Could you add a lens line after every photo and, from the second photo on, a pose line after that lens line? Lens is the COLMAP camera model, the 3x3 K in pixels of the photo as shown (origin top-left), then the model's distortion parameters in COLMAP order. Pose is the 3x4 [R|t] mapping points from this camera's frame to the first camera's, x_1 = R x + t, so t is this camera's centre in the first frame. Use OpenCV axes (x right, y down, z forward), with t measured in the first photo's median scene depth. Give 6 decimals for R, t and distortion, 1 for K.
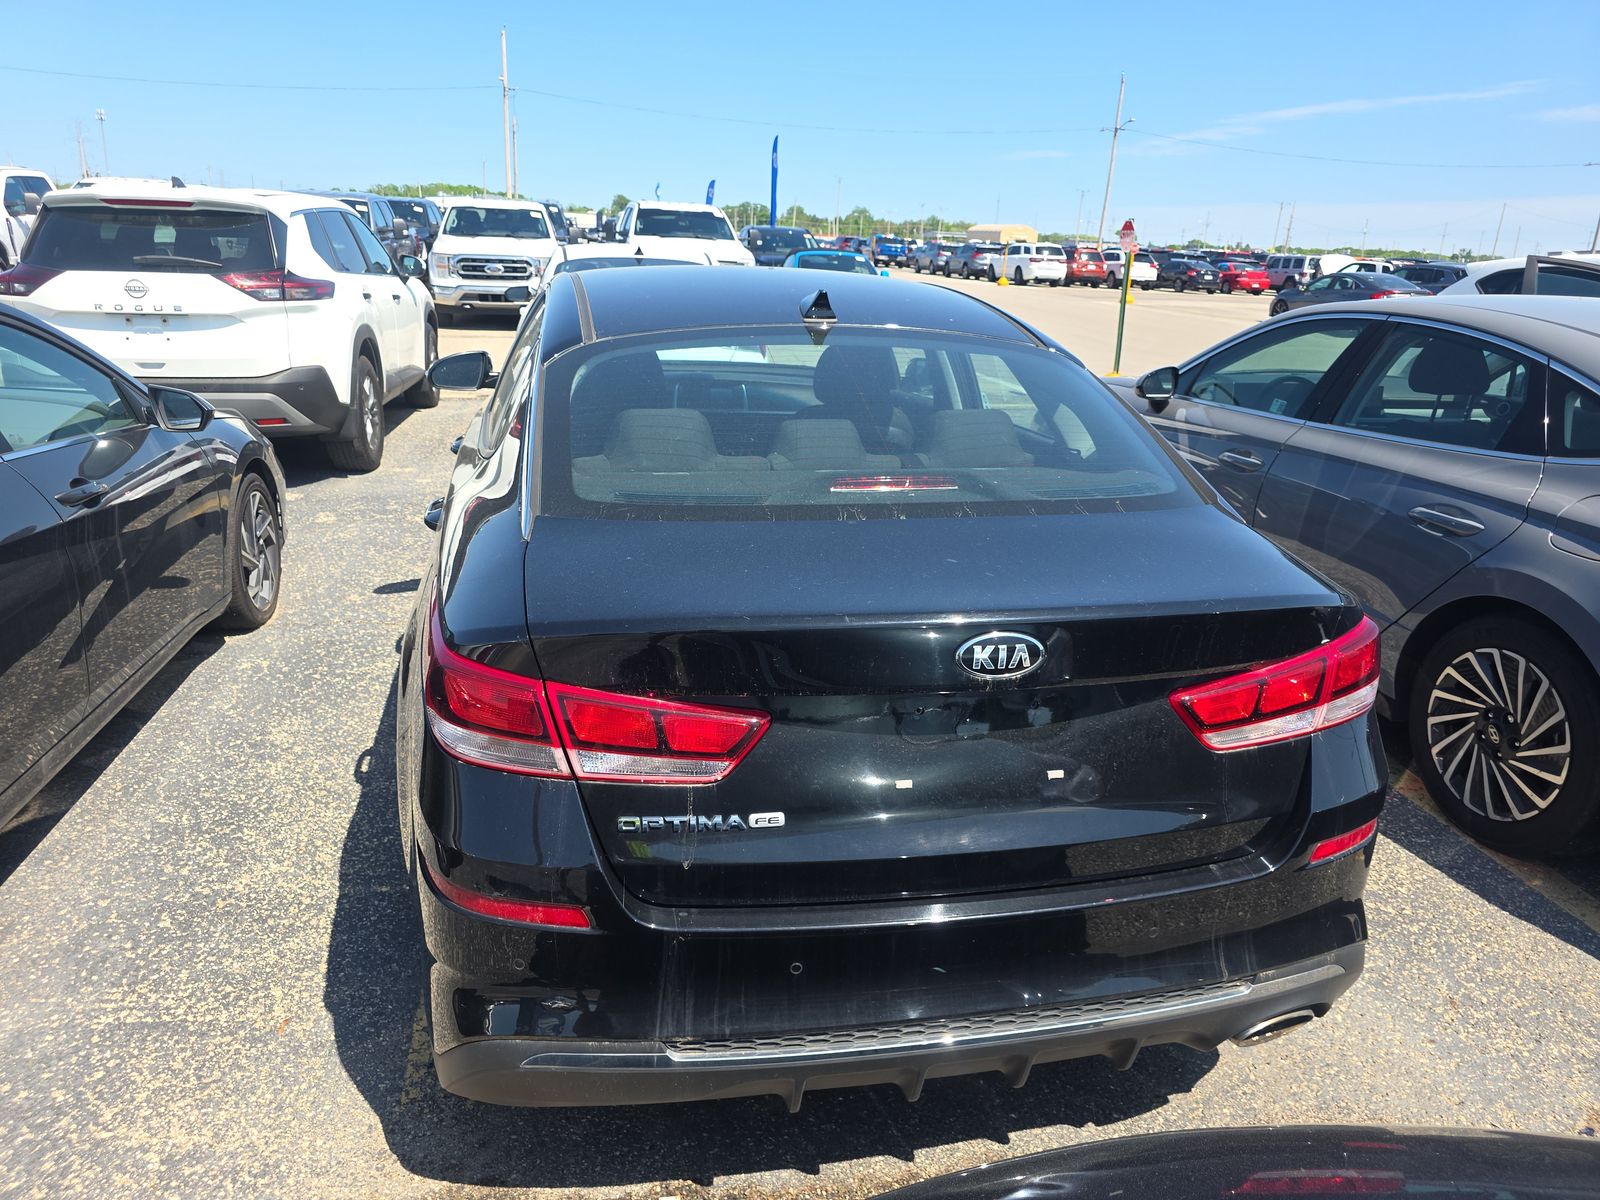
lens RADIAL K [[1108.2, 0, 770.6], [0, 1108.2, 564.9], [0, 0, 1]] dist [0.030808, -0.021651]
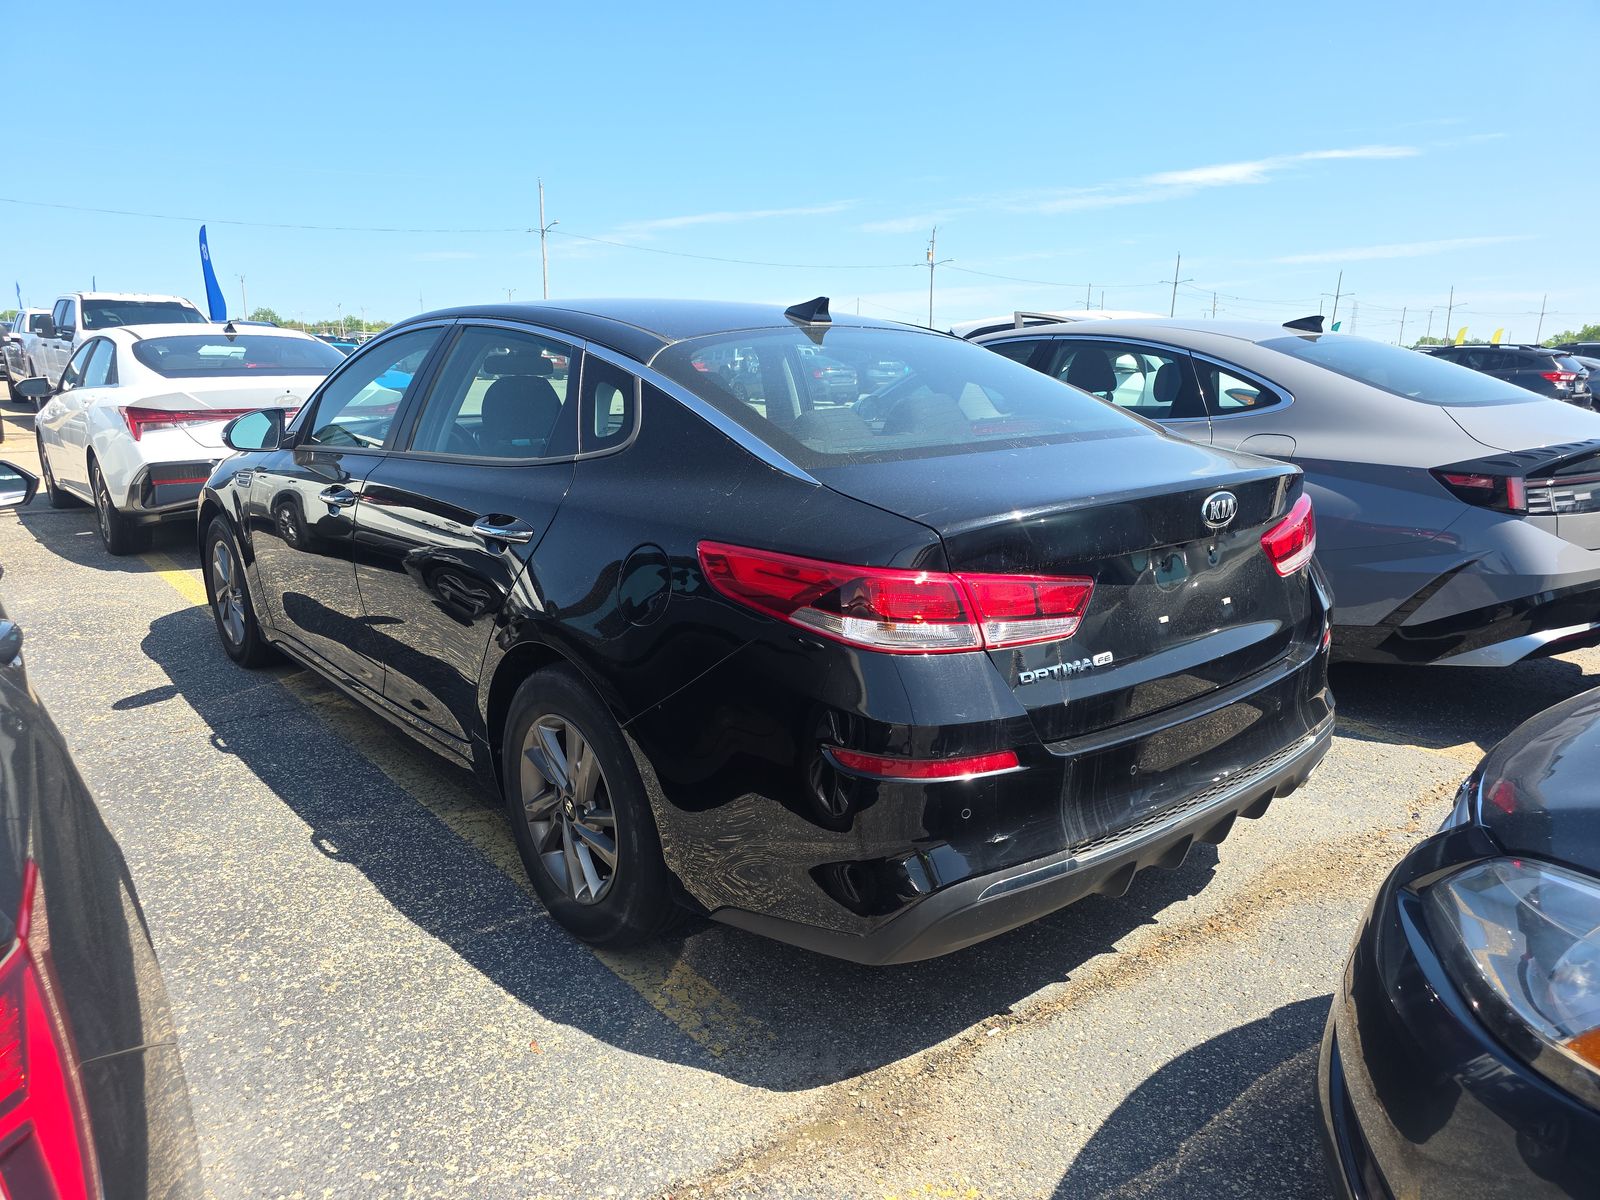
lens RADIAL K [[1108.2, 0, 790.2], [0, 1108.2, 600.0], [0, 0, 1]] dist [0.030808, -0.021651]
pose [[0.867623, -0.141804, 0.476572, -0.714266], [0.167879, 0.985730, -0.012328, 0.091687], [-0.468024, 0.090703, 0.879049, 0.026016]]
